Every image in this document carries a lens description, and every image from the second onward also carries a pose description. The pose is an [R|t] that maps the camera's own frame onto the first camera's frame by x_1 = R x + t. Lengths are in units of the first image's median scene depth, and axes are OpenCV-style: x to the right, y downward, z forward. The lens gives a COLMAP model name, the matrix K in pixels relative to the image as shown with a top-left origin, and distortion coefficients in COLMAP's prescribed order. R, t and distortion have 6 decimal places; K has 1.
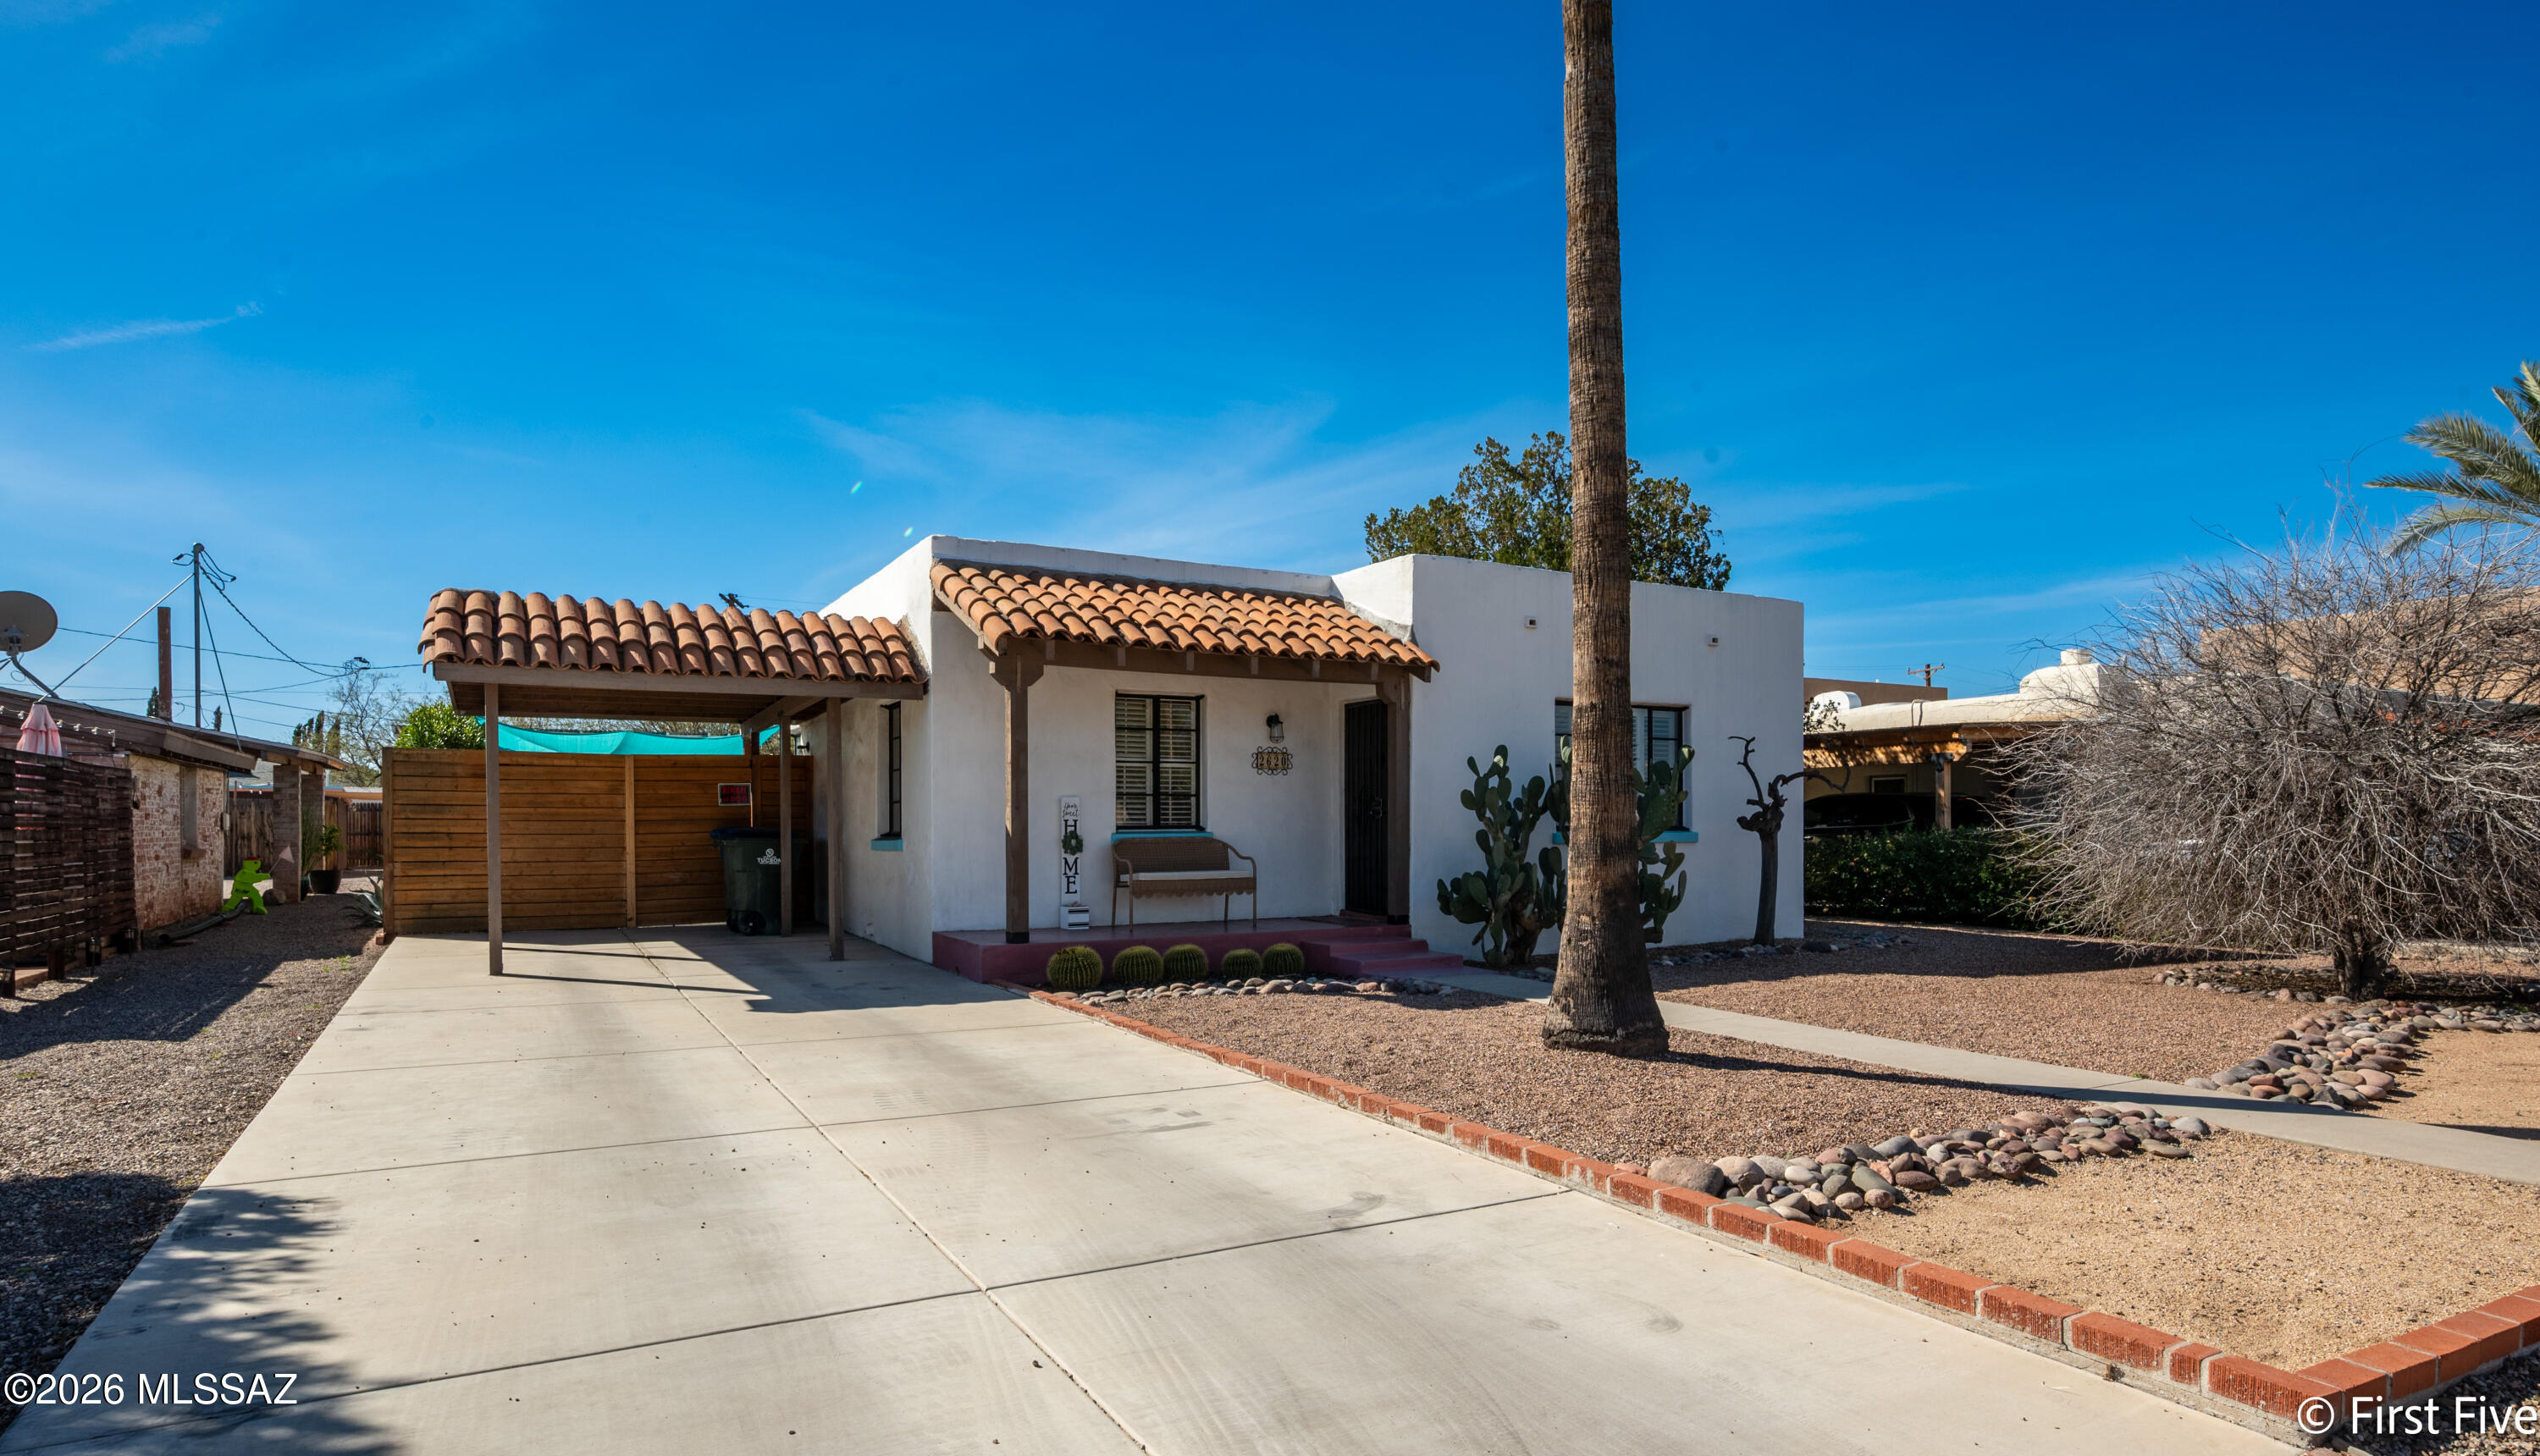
lens RADIAL K [[1367.8, 0, 1276.3], [0, 1367.8, 834.7], [0, 0, 1]] dist [0.003730, 0.000425]
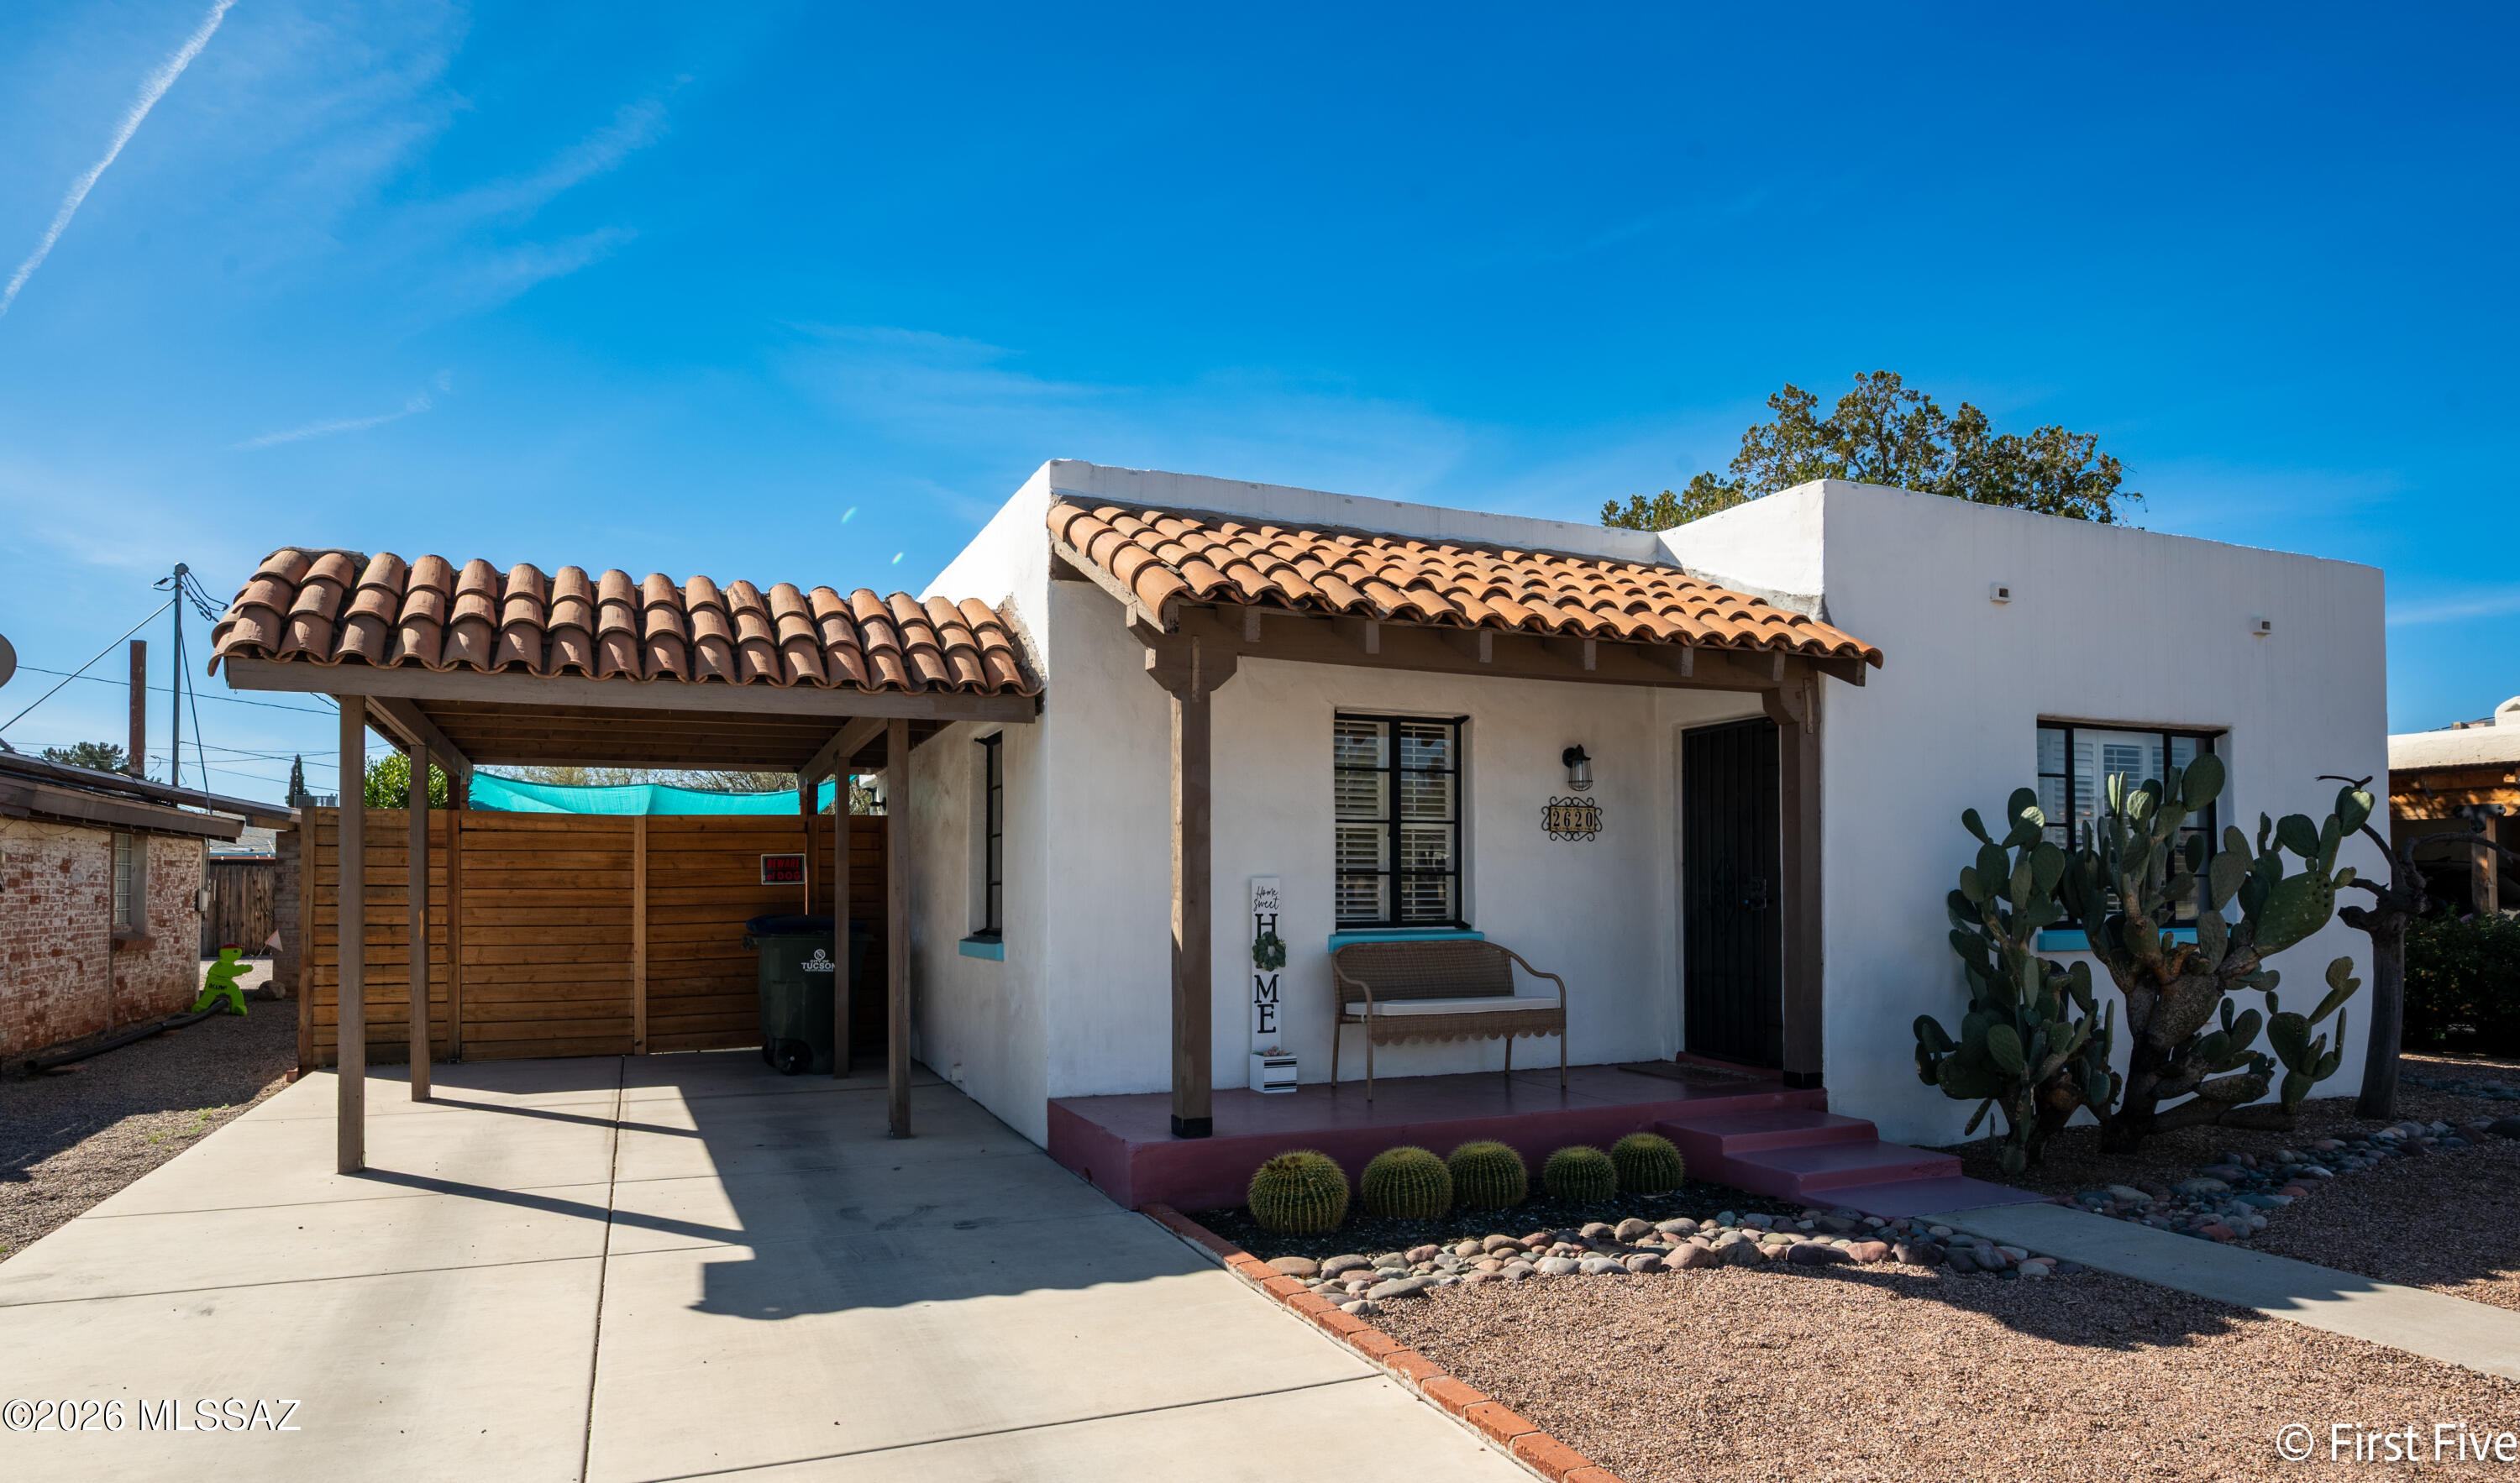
lens RADIAL K [[1437.0, 0, 1262.6], [0, 1437.0, 865.0], [0, 0, 1]] dist [0.000209, 0.000867]
pose [[0.994791, -0.001285, -0.101927, -0.088058], [-0.001242, 0.999694, -0.024719, -0.017684], [0.101927, 0.024717, 0.994485, 0.359904]]
